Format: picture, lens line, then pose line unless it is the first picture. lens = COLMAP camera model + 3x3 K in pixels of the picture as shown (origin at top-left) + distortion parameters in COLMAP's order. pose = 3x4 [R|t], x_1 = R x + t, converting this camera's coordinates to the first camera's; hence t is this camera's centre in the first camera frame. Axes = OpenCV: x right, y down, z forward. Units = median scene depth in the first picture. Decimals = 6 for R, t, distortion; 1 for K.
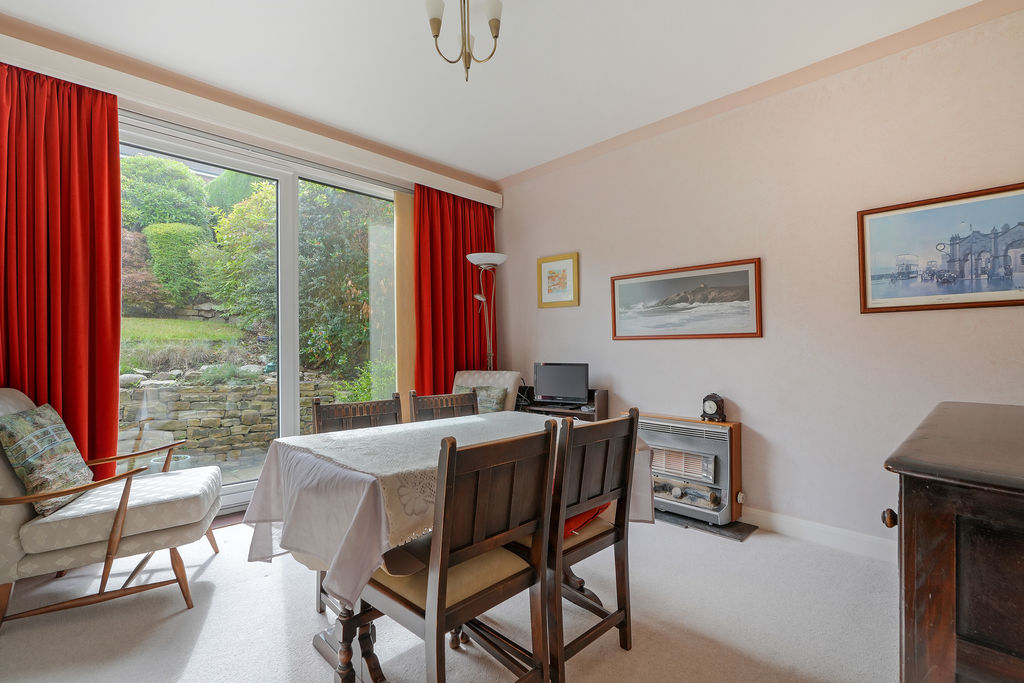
lens RADIAL K [[467.6, 0, 513.9], [0, 467.6, 342.2], [0, 0, 1]] dist [-0.005843, 0.001408]
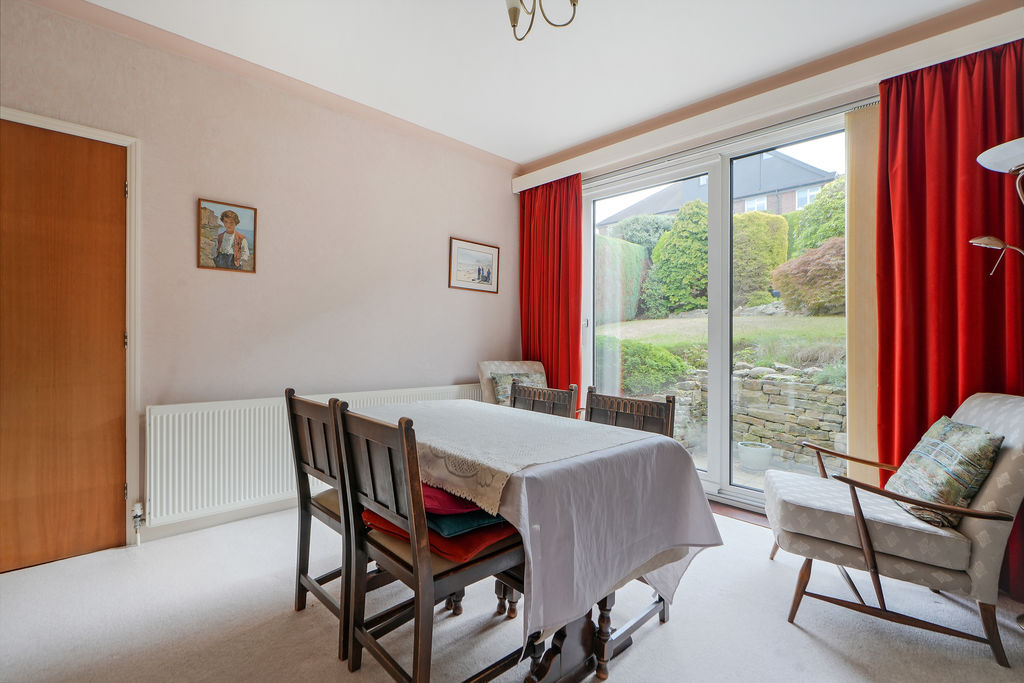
lens RADIAL K [[467.6, 0, 515.9], [0, 467.6, 341.0], [0, 0, 1]] dist [-0.005843, 0.001408]
pose [[-0.019032, 0.000455, -0.999819, 0.420091], [-0.007574, 0.999971, 0.000599, 0.009556], [0.999790, 0.007584, -0.019028, 0.523861]]
